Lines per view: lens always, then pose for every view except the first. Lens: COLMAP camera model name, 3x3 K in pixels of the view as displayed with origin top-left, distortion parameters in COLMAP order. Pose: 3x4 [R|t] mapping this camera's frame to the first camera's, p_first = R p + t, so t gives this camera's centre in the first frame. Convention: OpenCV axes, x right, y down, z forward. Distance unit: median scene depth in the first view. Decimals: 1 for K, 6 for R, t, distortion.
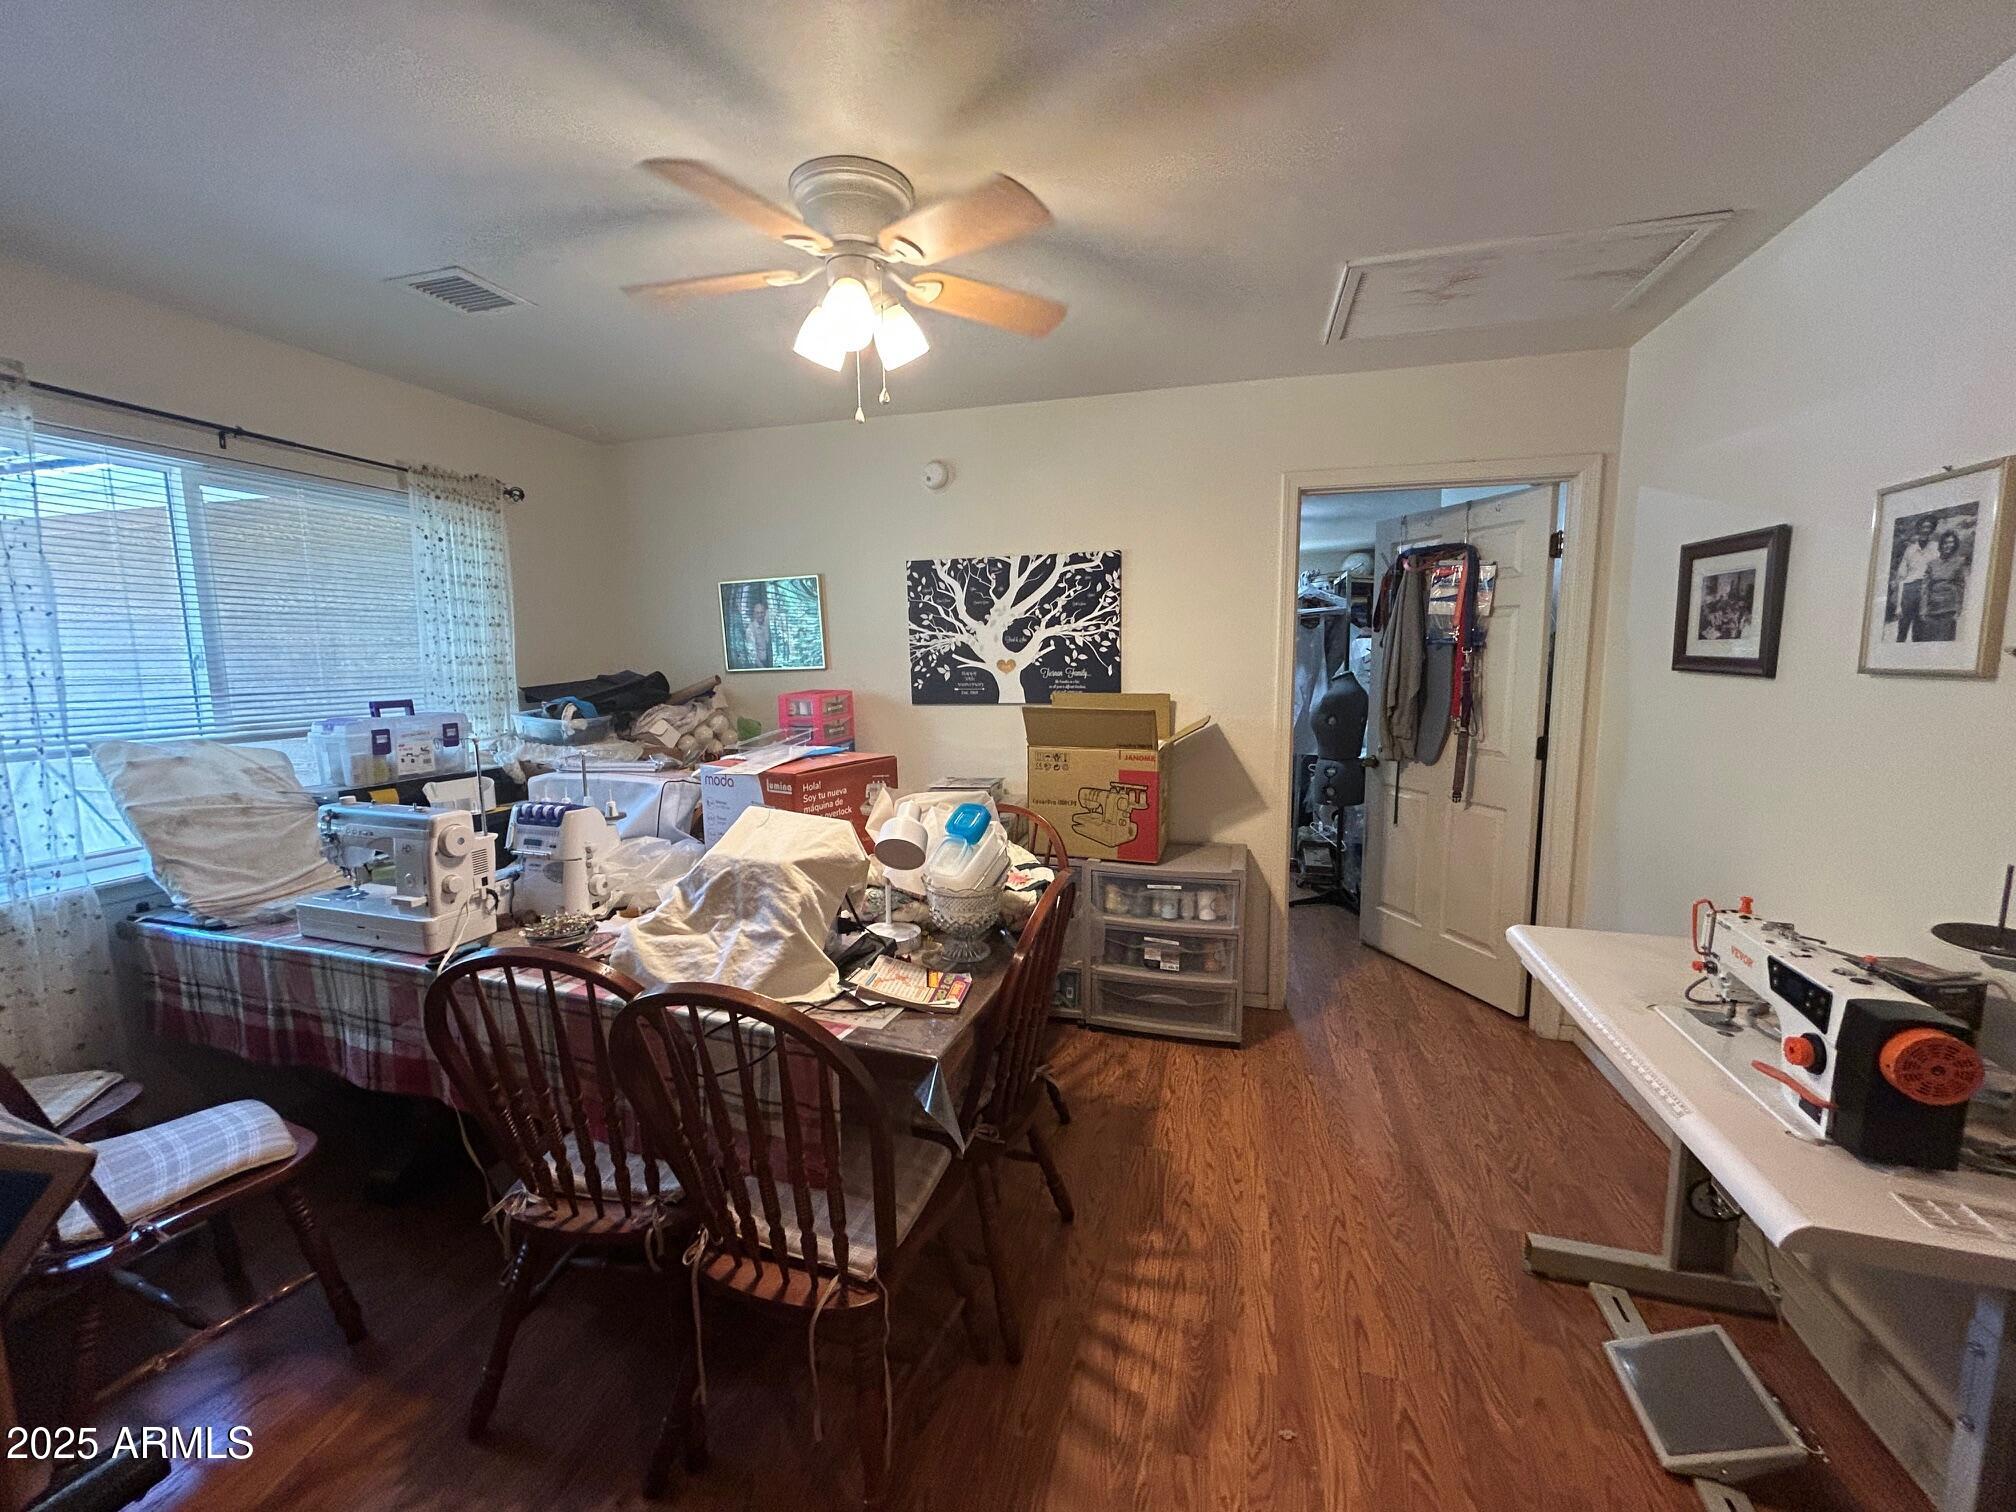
lens RADIAL K [[805.3, 0, 1020.4], [0, 805.3, 745.5], [0, 0, 1]] dist [0.002285, -0.000830]
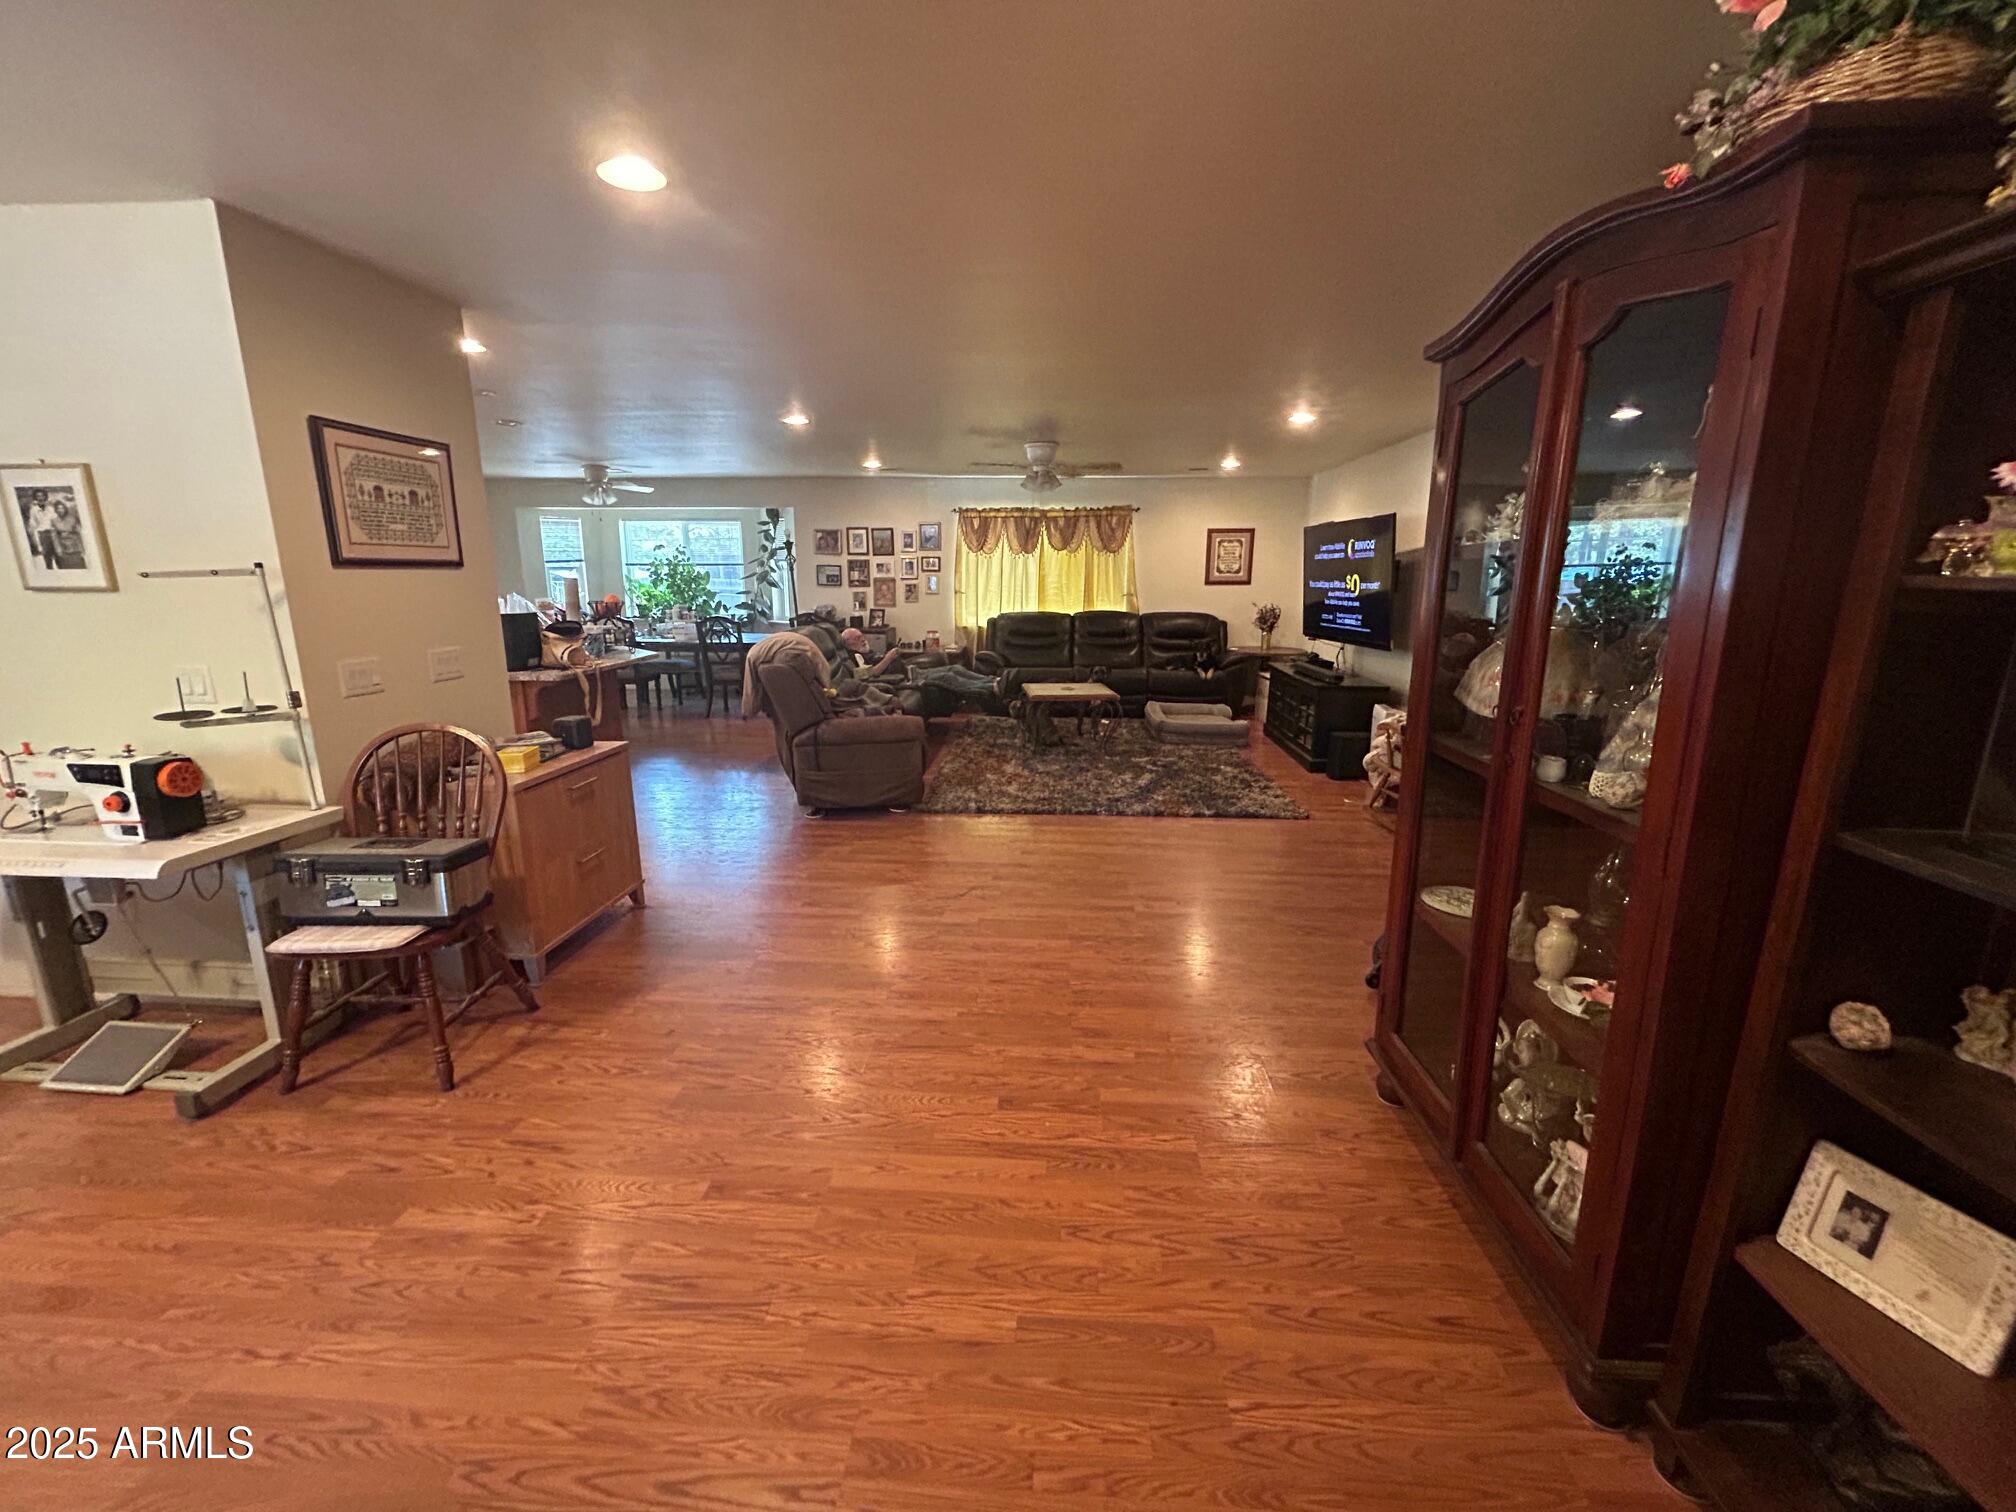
lens RADIAL K [[805.3, 0, 1014.2], [0, 805.3, 755.4], [0, 0, 1]] dist [0.002285, -0.000830]
pose [[-0.206510, -0.205042, 0.956719, -0.949043], [0.113229, 0.966219, 0.231519, 0.076832], [-0.971871, 0.156139, -0.176317, -0.534700]]
